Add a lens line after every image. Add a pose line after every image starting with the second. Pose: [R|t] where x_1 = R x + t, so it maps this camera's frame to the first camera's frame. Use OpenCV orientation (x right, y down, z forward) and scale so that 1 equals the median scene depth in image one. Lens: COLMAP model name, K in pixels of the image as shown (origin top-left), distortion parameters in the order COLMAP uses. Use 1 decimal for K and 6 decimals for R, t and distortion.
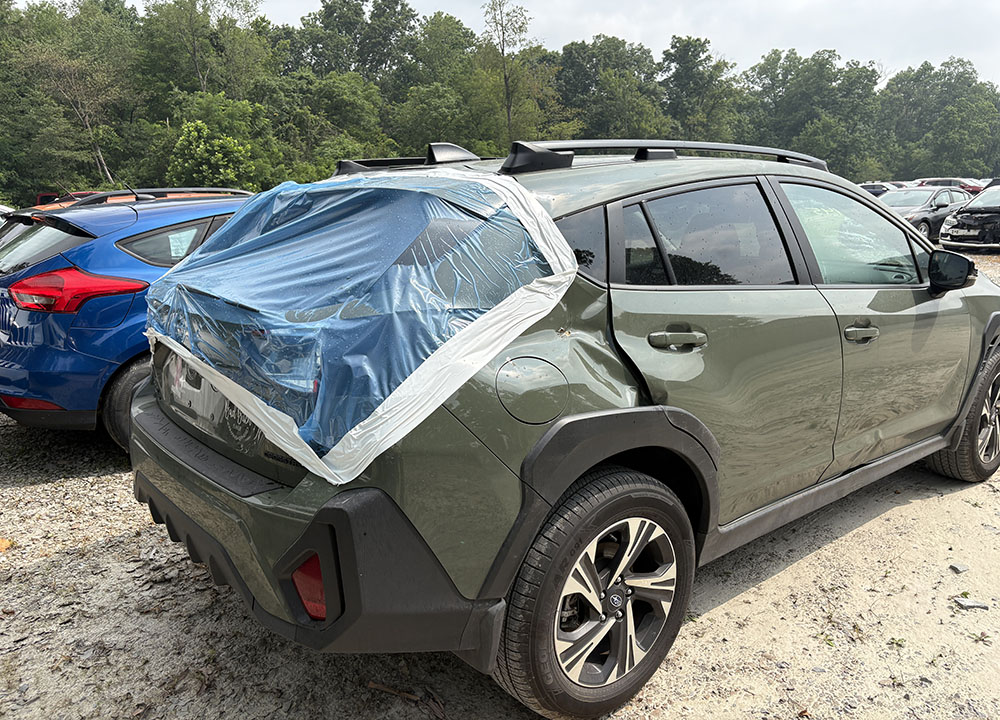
lens RADIAL K [[787.4, 0, 521.5], [0, 787.4, 376.8], [0, 0, 1]] dist [0.004579, 0.007963]
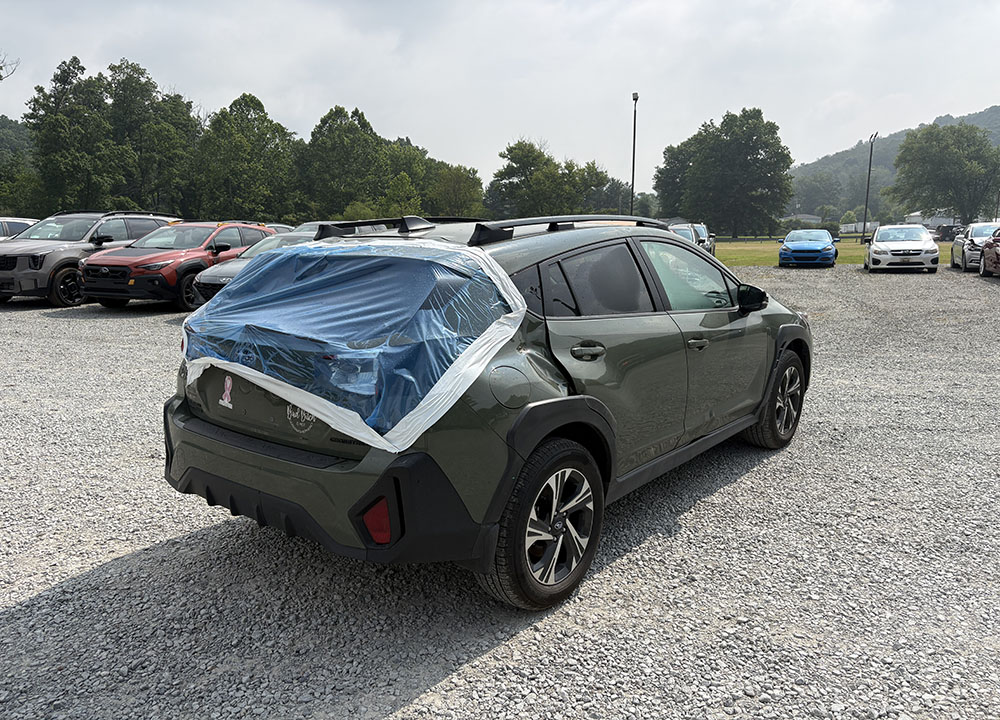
lens RADIAL K [[787.4, 0, 521.5], [0, 787.4, 376.8], [0, 0, 1]] dist [0.004579, 0.007963]
pose [[0.977710, -0.042575, 0.205599, -0.259461], [0.047380, 0.998706, -0.018505, 0.023717], [-0.204545, 0.027834, 0.978461, -0.486040]]
